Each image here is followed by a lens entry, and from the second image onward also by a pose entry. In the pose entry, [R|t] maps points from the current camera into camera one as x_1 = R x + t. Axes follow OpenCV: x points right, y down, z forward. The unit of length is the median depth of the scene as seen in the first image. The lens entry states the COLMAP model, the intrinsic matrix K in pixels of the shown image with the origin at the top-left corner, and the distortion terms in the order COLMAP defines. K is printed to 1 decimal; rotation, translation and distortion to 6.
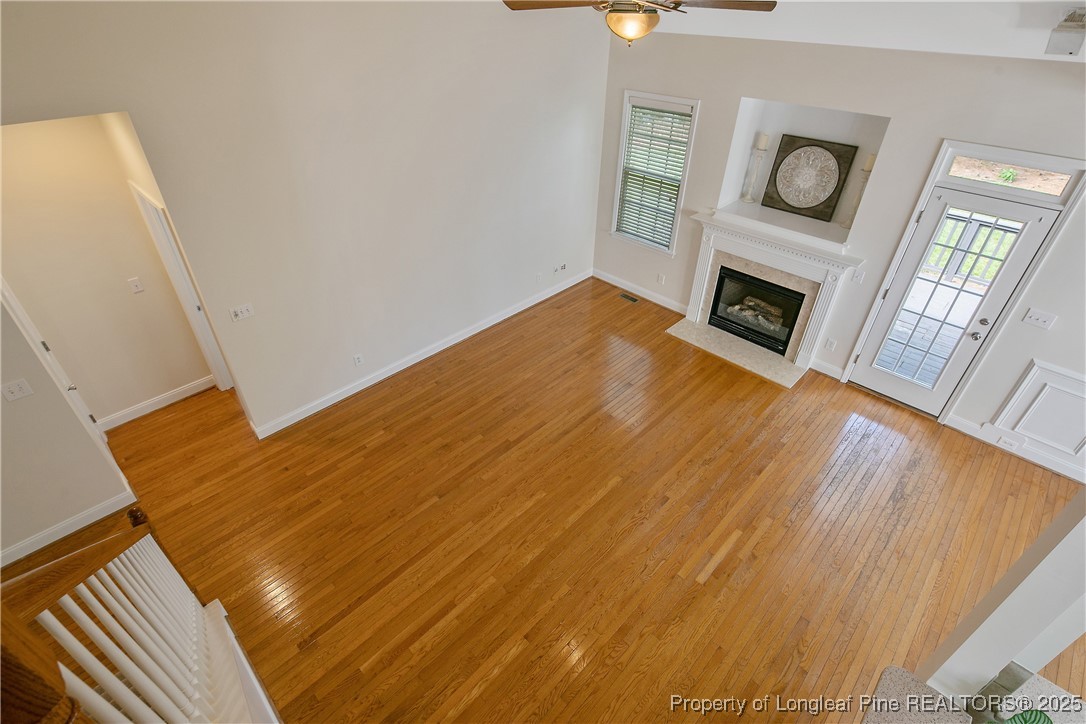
lens RADIAL K [[527.7, 0, 541.9], [0, 527.7, 355.5], [0, 0, 1]] dist [0.004889, -0.003737]
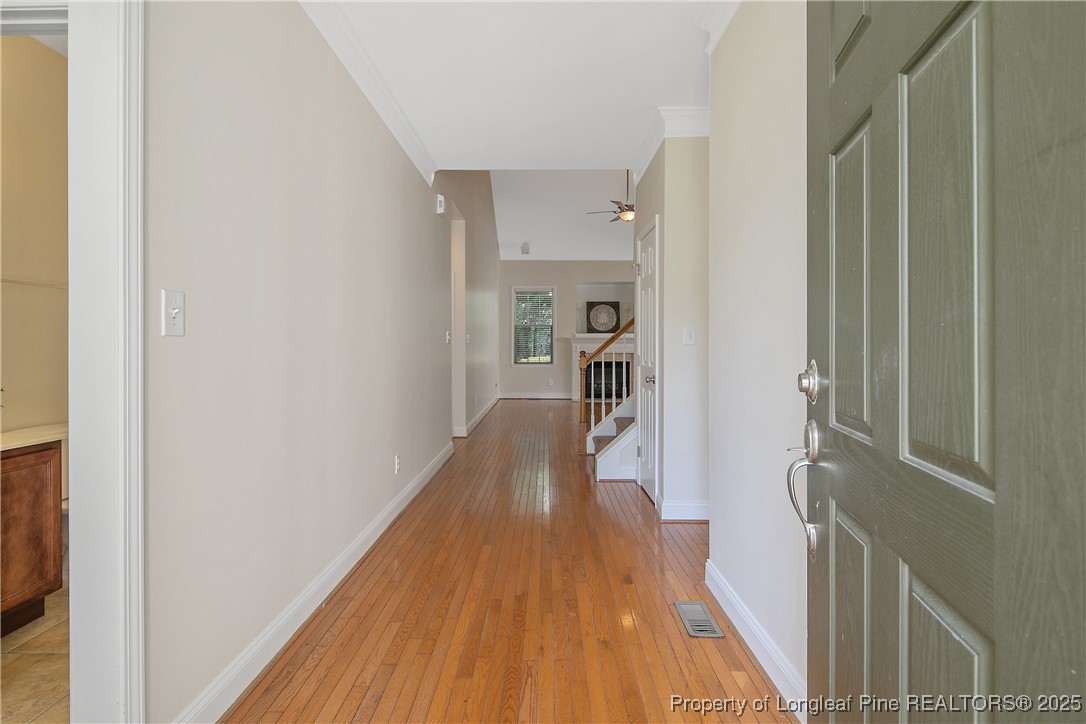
lens RADIAL K [[527.7, 0, 546.1], [0, 527.7, 354.9], [0, 0, 1]] dist [0.004889, -0.003737]
pose [[0.720318, -0.015326, 0.693474, -1.202673], [0.408090, 0.817788, -0.405814, 0.584557], [-0.560895, 0.575316, 0.595322, -0.064209]]
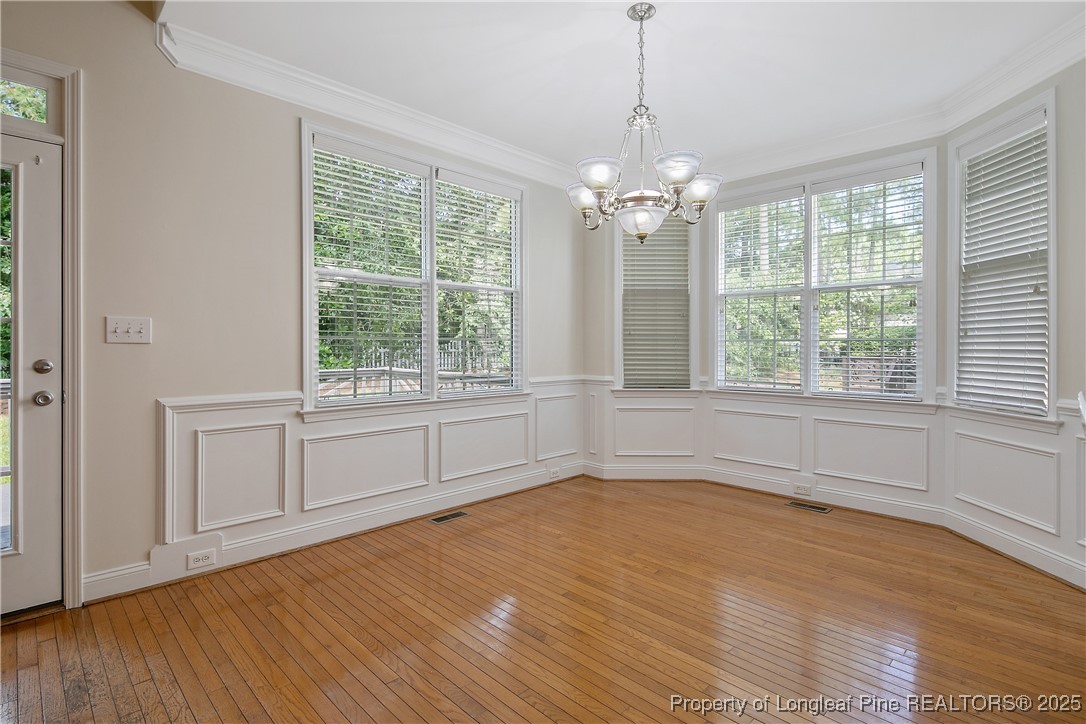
lens RADIAL K [[527.7, 0, 530.5], [0, 527.7, 349.7], [0, 0, 1]] dist [0.004889, -0.003737]
pose [[0.033090, -0.016332, 0.999319, 0.288877], [0.580608, 0.814162, -0.005920, 0.171683], [-0.813511, 0.580408, 0.036423, 0.498368]]
